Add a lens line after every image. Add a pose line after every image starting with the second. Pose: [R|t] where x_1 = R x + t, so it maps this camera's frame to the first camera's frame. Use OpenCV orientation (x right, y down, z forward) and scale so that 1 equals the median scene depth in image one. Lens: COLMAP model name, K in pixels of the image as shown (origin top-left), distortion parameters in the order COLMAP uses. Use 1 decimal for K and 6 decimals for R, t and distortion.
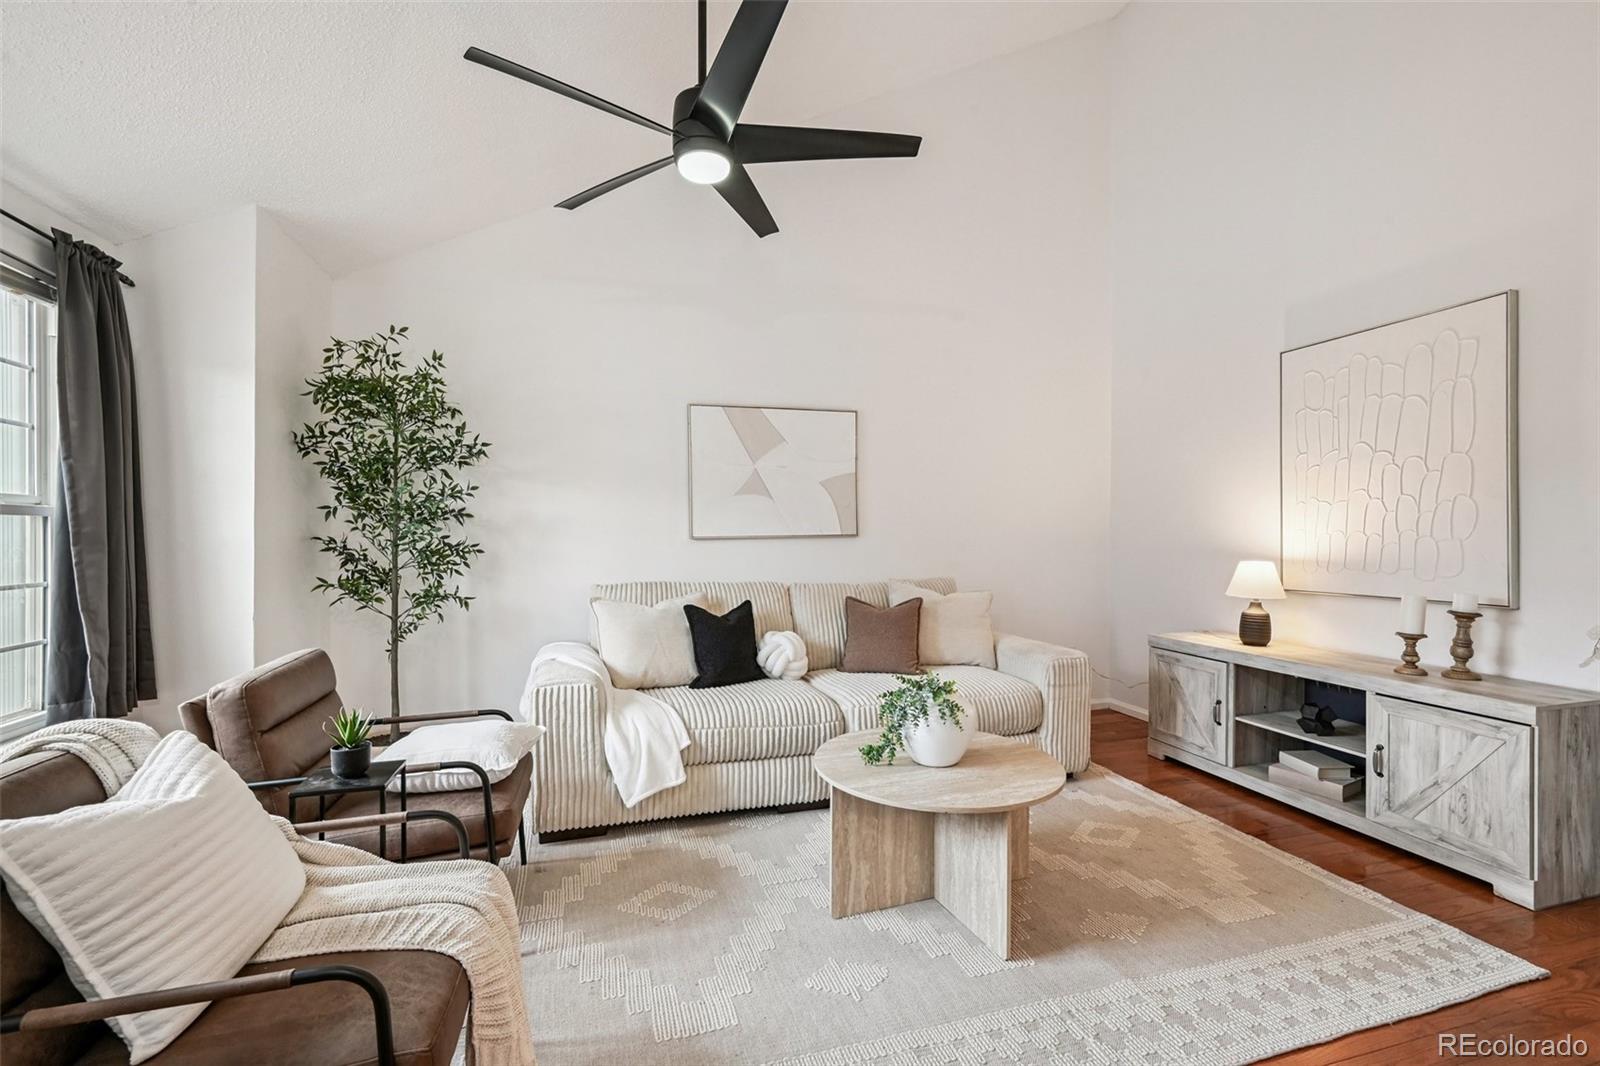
lens RADIAL K [[676.4, 0, 792.1], [0, 676.4, 541.0], [0, 0, 1]] dist [-0.002680, 0.000376]
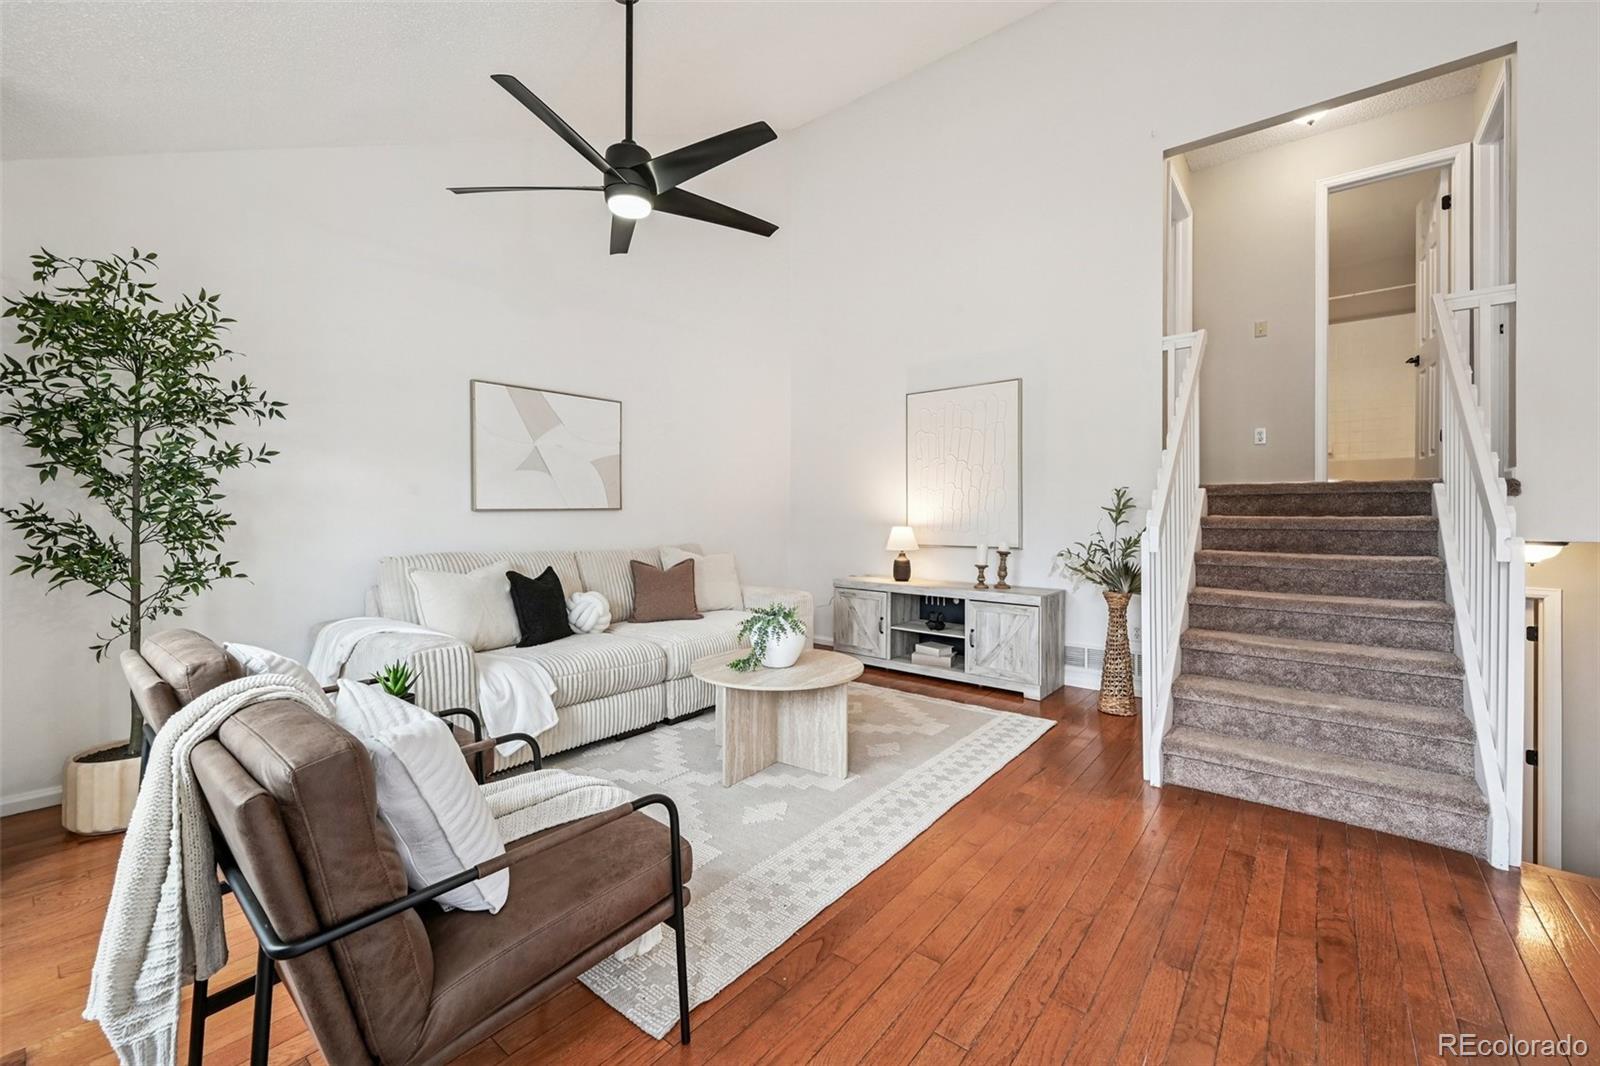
lens RADIAL K [[640.3, 0, 786.1], [0, 640.3, 519.8], [0, 0, 1]] dist [-0.000628, -0.001370]
pose [[0.830886, -0.001915, 0.556440, -0.383439], [0.002765, 0.999996, -0.000687, 0.015763], [-0.556436, 0.002109, 0.830888, -0.093480]]
